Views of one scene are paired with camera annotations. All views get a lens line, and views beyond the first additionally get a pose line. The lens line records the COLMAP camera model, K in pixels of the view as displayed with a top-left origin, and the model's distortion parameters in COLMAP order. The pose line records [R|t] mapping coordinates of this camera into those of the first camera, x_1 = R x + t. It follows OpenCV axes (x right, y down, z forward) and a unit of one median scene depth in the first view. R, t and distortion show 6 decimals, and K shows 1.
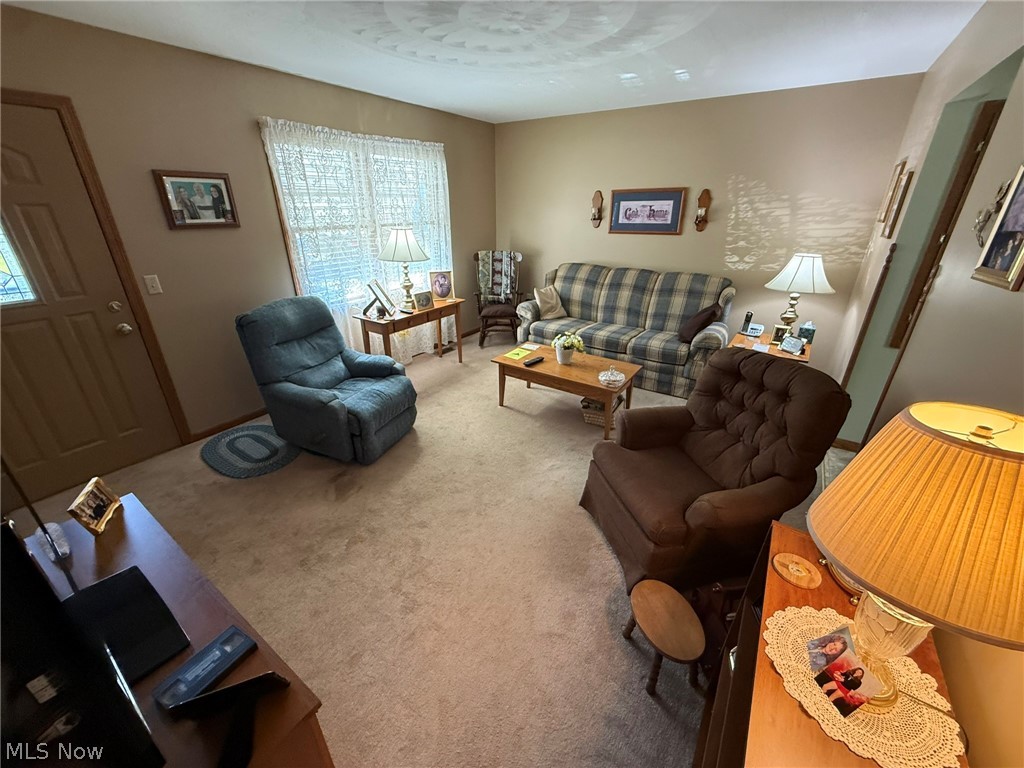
lens RADIAL K [[407.4, 0, 510.1], [0, 407.4, 384.5], [0, 0, 1]] dist [-0.000527, -0.000457]
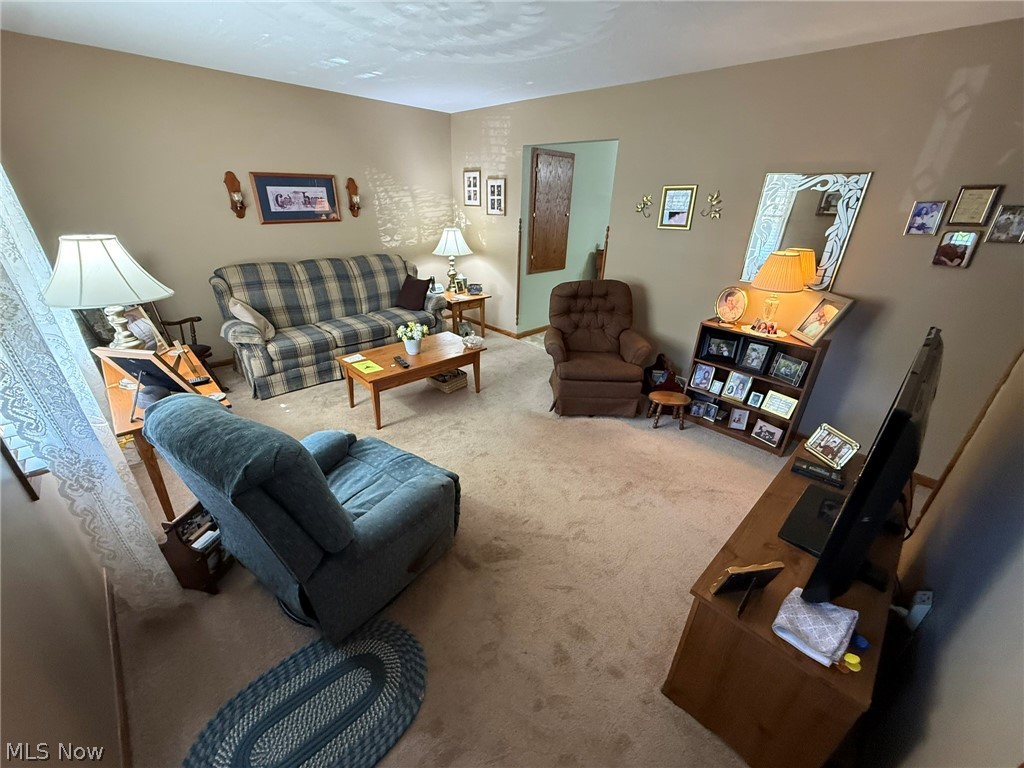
lens RADIAL K [[407.4, 0, 510.1], [0, 407.4, 384.5], [0, 0, 1]] dist [-0.000527, -0.000457]
pose [[0.197996, -0.408886, 0.890848, -0.608035], [0.369944, 0.872798, 0.318379, -0.176501], [-0.907711, 0.266526, 0.324076, 0.385223]]
